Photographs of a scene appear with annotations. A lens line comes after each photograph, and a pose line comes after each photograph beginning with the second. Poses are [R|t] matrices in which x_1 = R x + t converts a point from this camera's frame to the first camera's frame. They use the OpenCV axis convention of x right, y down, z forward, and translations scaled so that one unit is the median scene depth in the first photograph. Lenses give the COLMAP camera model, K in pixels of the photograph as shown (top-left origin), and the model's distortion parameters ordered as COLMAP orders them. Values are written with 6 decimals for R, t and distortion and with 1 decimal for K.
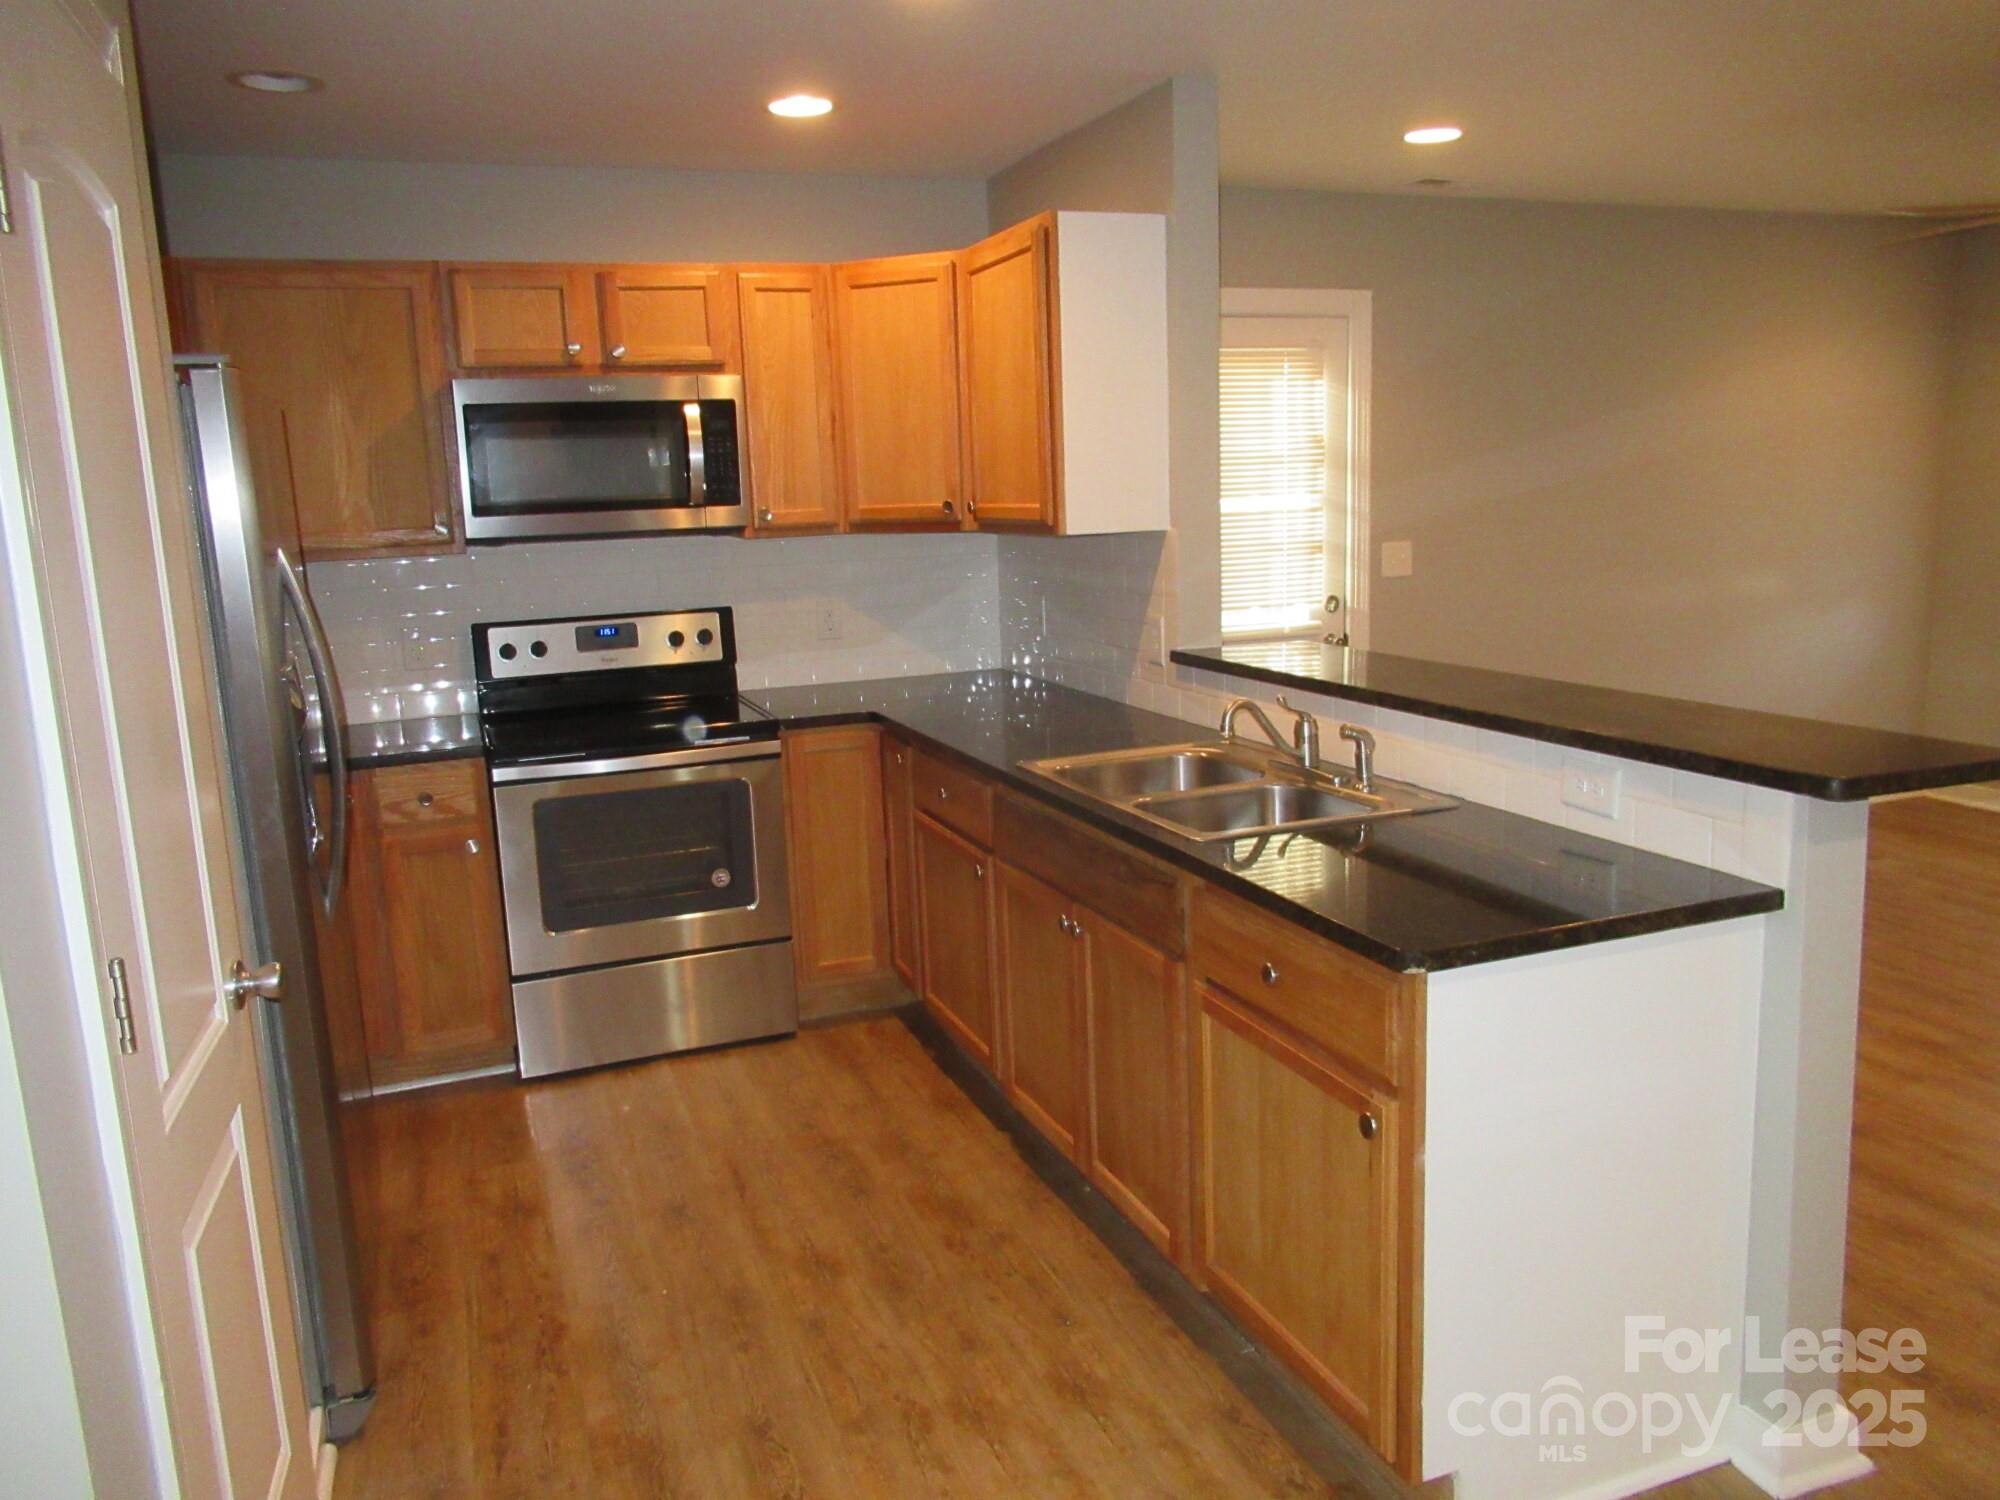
lens RADIAL K [[1475.6, 0, 992.8], [0, 1475.6, 742.5], [0, 0, 1]] dist [-0.011901, 0.010464]
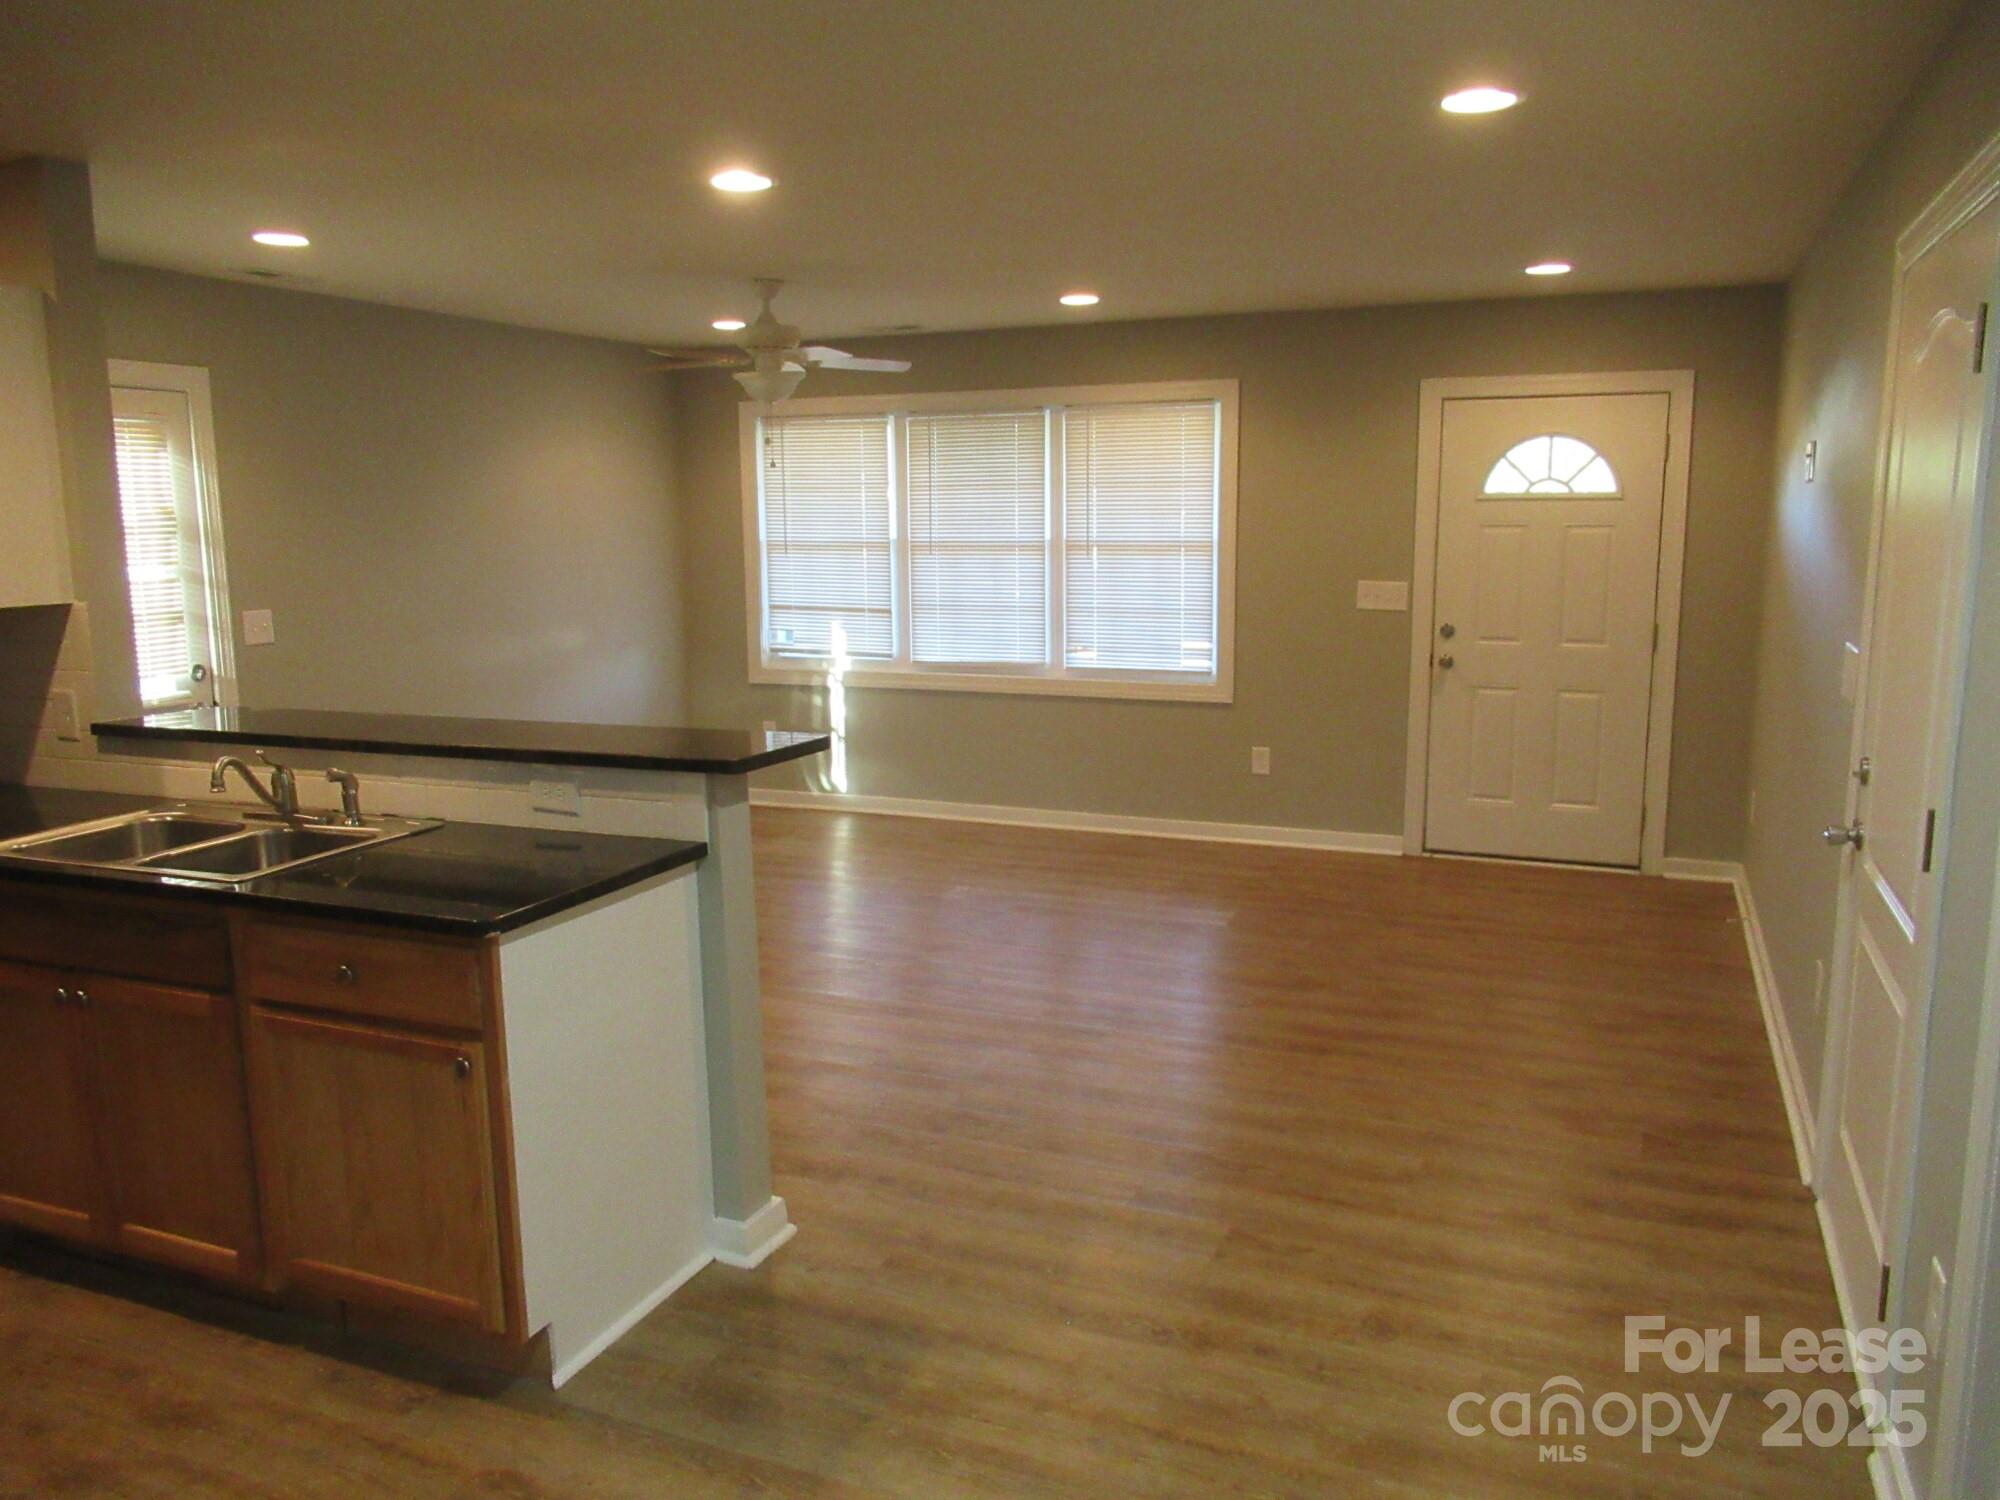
lens RADIAL K [[1475.6, 0, 987.5], [0, 1475.6, 748.6], [0, 0, 1]] dist [-0.011901, 0.010464]
pose [[0.697415, -0.088128, 0.711229, -0.145937], [0.116063, 0.993199, 0.009258, 0.013612], [-0.707207, 0.076091, 0.702900, -0.109417]]
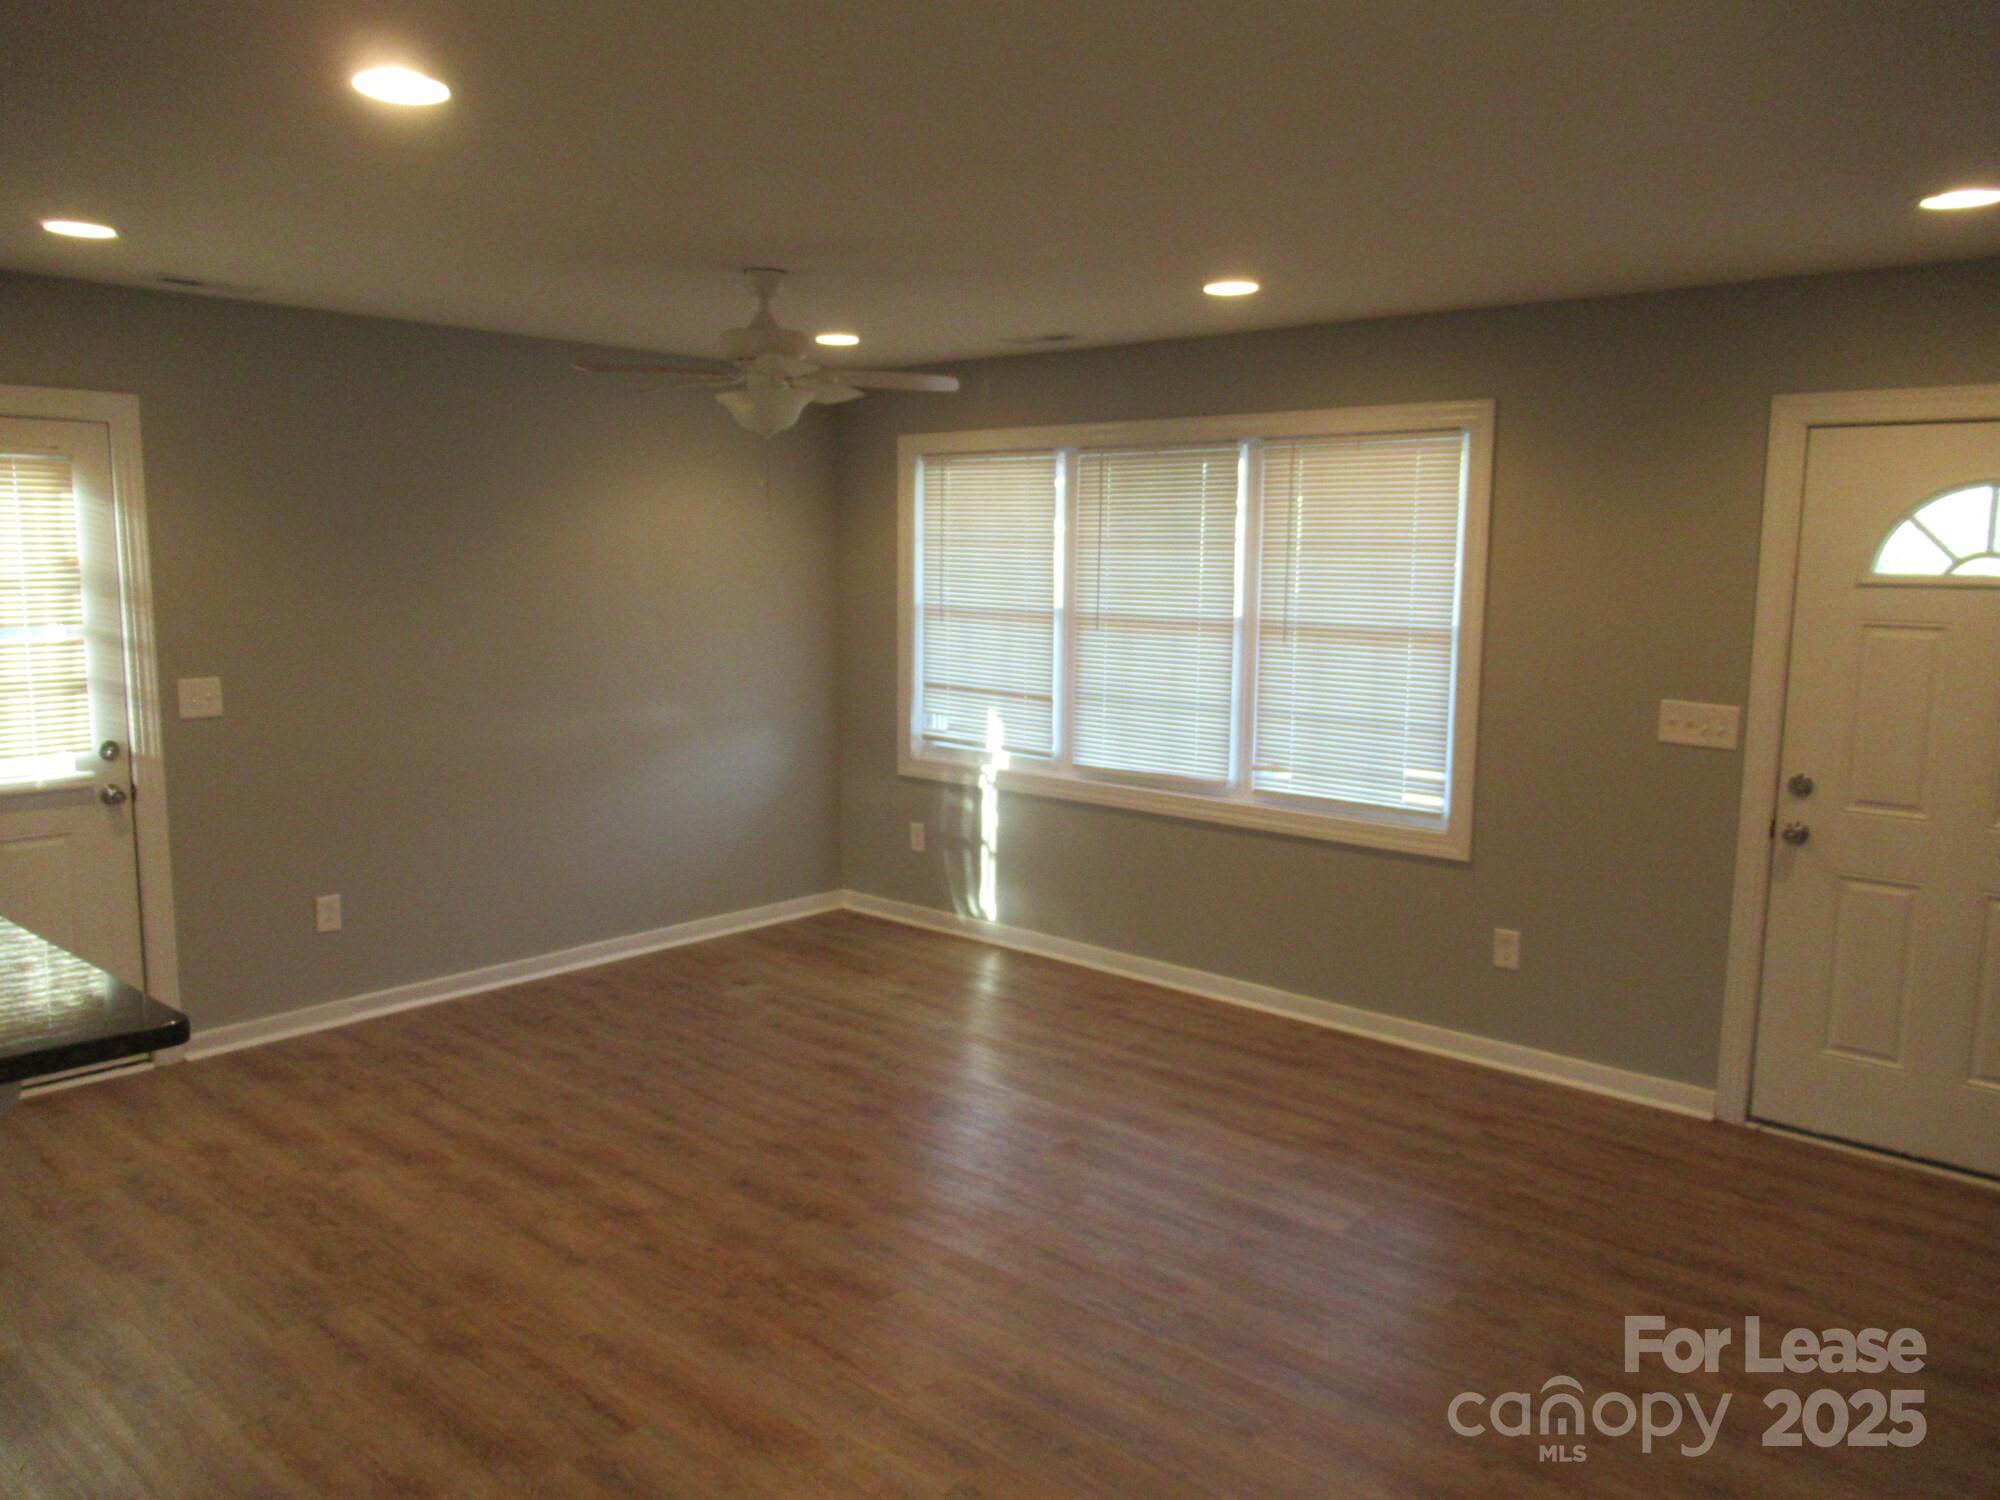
lens RADIAL K [[1475.6, 0, 999.6], [0, 1475.6, 748.0], [0, 0, 1]] dist [-0.011901, 0.010464]
pose [[0.884325, -0.019591, 0.466461, 0.368906], [0.044195, 0.998145, -0.041864, -0.047231], [-0.464776, 0.057637, 0.883550, 0.002411]]
